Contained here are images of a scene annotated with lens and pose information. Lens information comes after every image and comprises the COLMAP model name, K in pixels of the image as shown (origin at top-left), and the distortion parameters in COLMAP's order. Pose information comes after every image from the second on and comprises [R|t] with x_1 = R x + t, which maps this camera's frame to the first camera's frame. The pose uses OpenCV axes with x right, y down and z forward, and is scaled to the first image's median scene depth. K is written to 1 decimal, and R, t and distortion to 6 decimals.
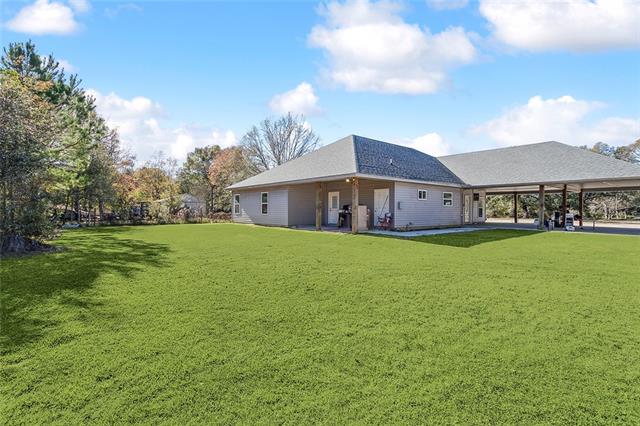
lens RADIAL K [[307.2, 0, 319.6], [0, 307.2, 210.4], [0, 0, 1]] dist [0.001483, 0.001686]
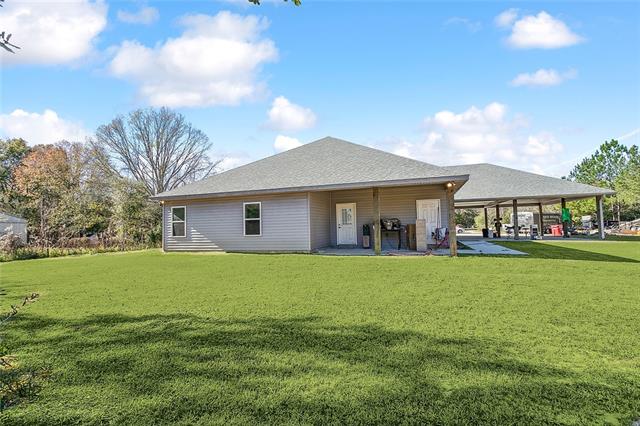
lens RADIAL K [[307.2, 0, 319.6], [0, 307.2, 210.4], [0, 0, 1]] dist [0.001483, 0.001686]
pose [[0.862976, 0.003625, 0.505232, -0.394484], [0.028166, 0.998074, -0.055270, -0.001415], [-0.504459, 0.061927, 0.861212, 0.356737]]
